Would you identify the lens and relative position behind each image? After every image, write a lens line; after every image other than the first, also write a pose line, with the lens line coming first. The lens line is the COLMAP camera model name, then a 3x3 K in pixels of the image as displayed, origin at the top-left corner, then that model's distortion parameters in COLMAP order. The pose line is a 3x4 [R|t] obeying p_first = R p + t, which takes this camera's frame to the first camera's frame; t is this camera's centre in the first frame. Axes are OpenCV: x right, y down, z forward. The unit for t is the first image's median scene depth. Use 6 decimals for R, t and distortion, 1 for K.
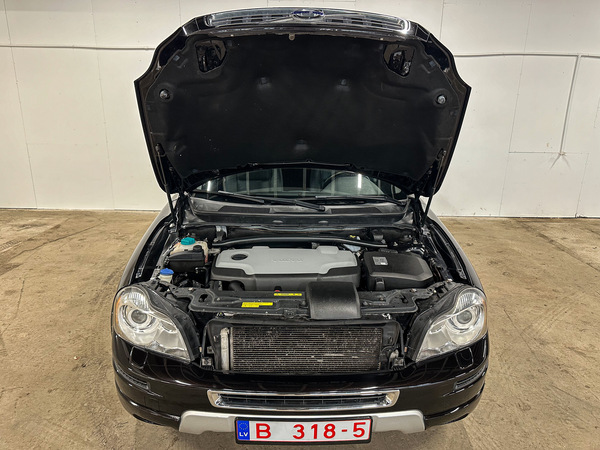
lens RADIAL K [[425.9, 0, 302.8], [0, 425.9, 225.8], [0, 0, 1]] dist [0.046704, -0.073364]
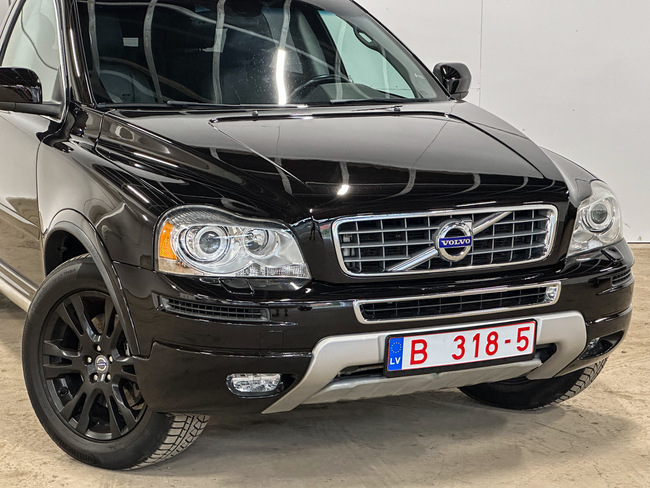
lens RADIAL K [[1443.8, 0, 329.0], [0, 1443.8, 246.4], [0, 0, 1]] dist [0.152912, 0.000000]
pose [[0.909624, -0.088742, 0.405844, -1.276170], [0.147761, 0.982147, -0.116423, 0.569666], [-0.388267, 0.165870, 0.906497, -1.327509]]
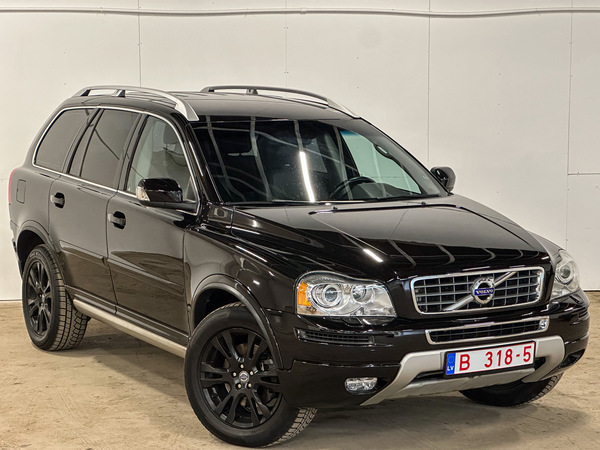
lens RADIAL K [[1332.7, 0, 297.0], [0, 1332.7, 224.7], [0, 0, 1]] dist [0.152912, 0.000000]
pose [[0.879978, -0.078089, 0.468552, -2.237174], [0.171781, 0.971951, -0.160632, 0.623987], [-0.442866, 0.221841, 0.868710, -2.145435]]
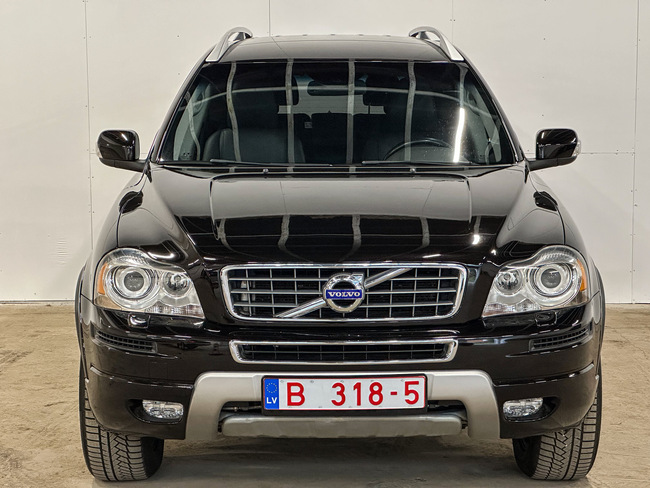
lens RADIAL K [[1443.8, 0, 320.9], [0, 1443.8, 243.3], [0, 0, 1]] dist [0.152912, 0.000000]
pose [[0.999489, -0.027883, -0.015655, 0.008359], [0.024498, 0.982329, -0.185553, 0.708676], [0.020552, 0.185075, 0.982509, -1.786598]]
